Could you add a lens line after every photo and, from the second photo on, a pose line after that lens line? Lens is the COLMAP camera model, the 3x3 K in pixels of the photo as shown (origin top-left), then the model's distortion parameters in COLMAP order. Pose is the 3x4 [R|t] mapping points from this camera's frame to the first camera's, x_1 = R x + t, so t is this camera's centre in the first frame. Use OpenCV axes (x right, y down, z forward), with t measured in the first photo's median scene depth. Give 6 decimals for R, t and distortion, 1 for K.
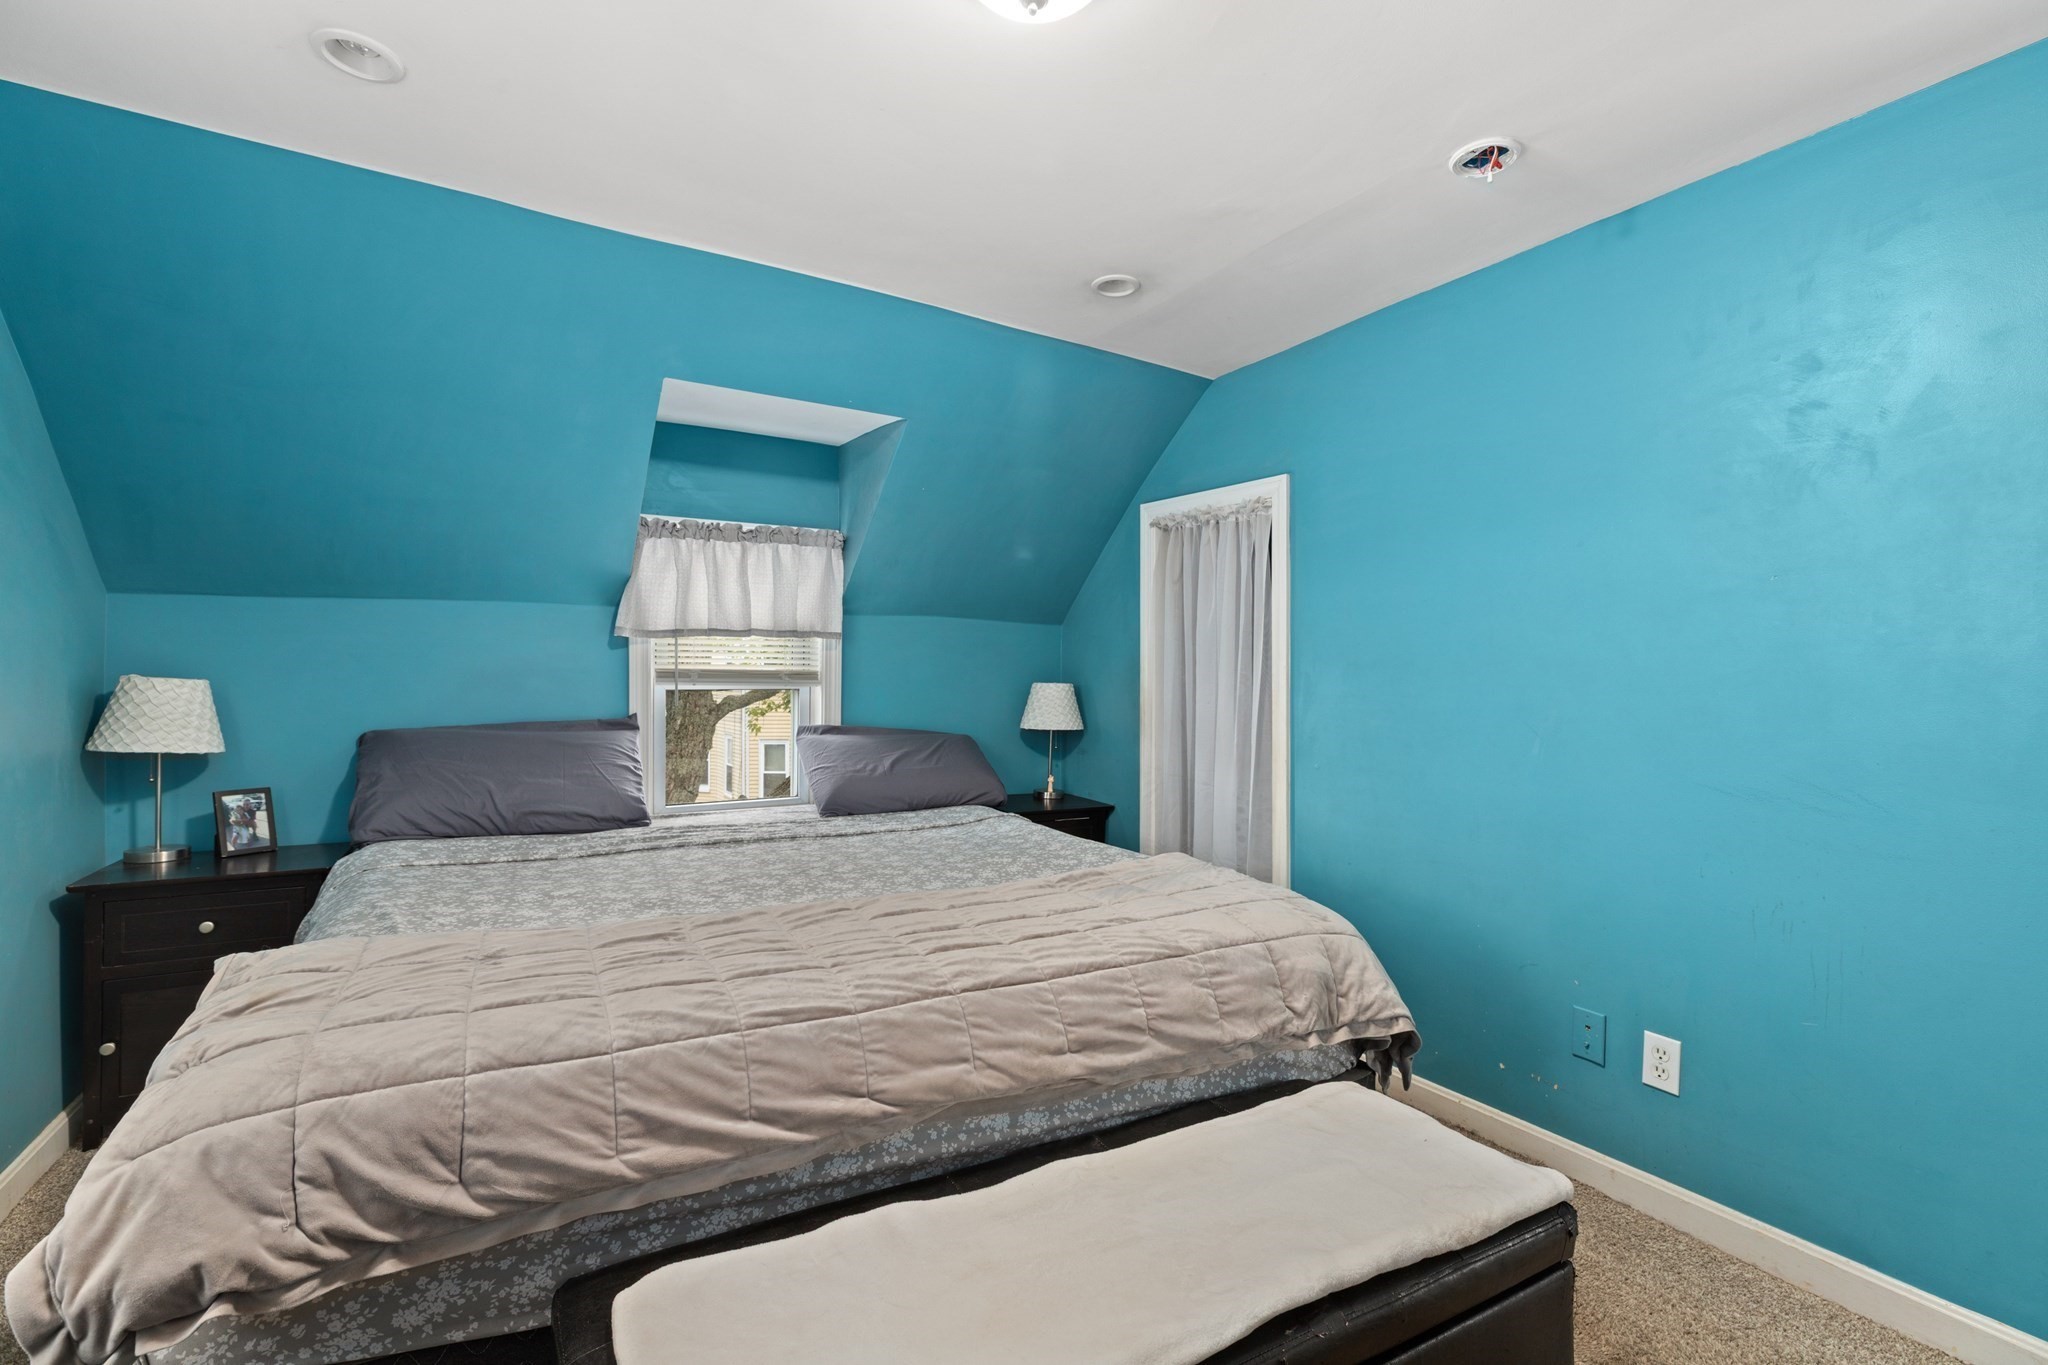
lens RADIAL K [[917.2, 0, 1009.8], [0, 917.2, 677.3], [0, 0, 1]] dist [0.003518, 0.000059]
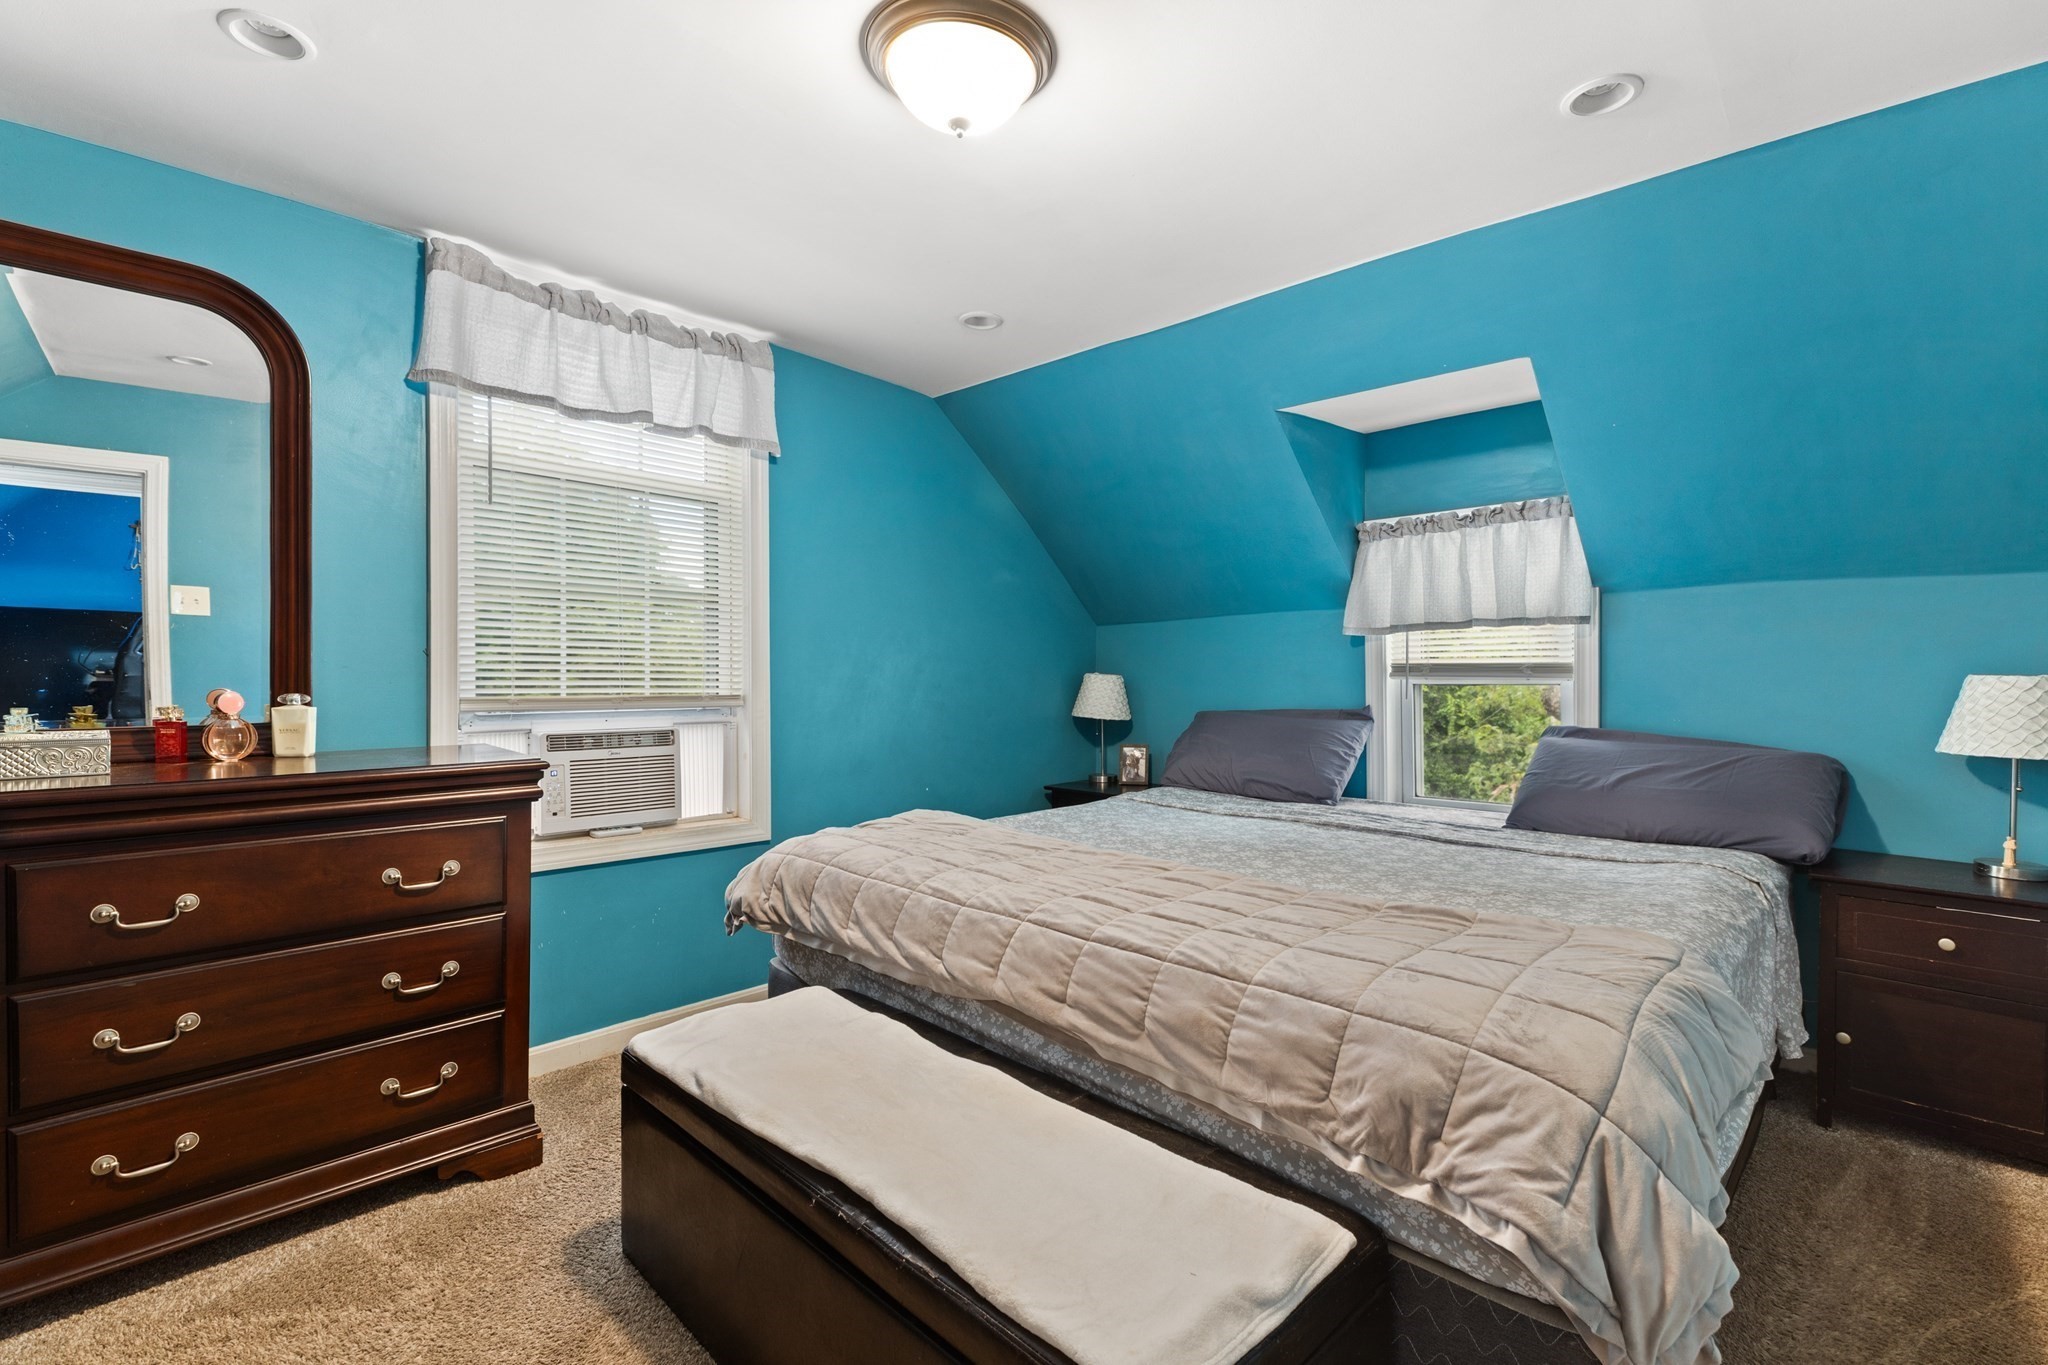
lens RADIAL K [[917.2, 0, 1009.8], [0, 917.2, 677.3], [0, 0, 1]] dist [0.003518, 0.000059]
pose [[0.269281, -0.006504, -0.963040, 0.520294], [0.001378, 0.999979, -0.006368, 0.012412], [0.963061, 0.000388, 0.269284, 0.302159]]
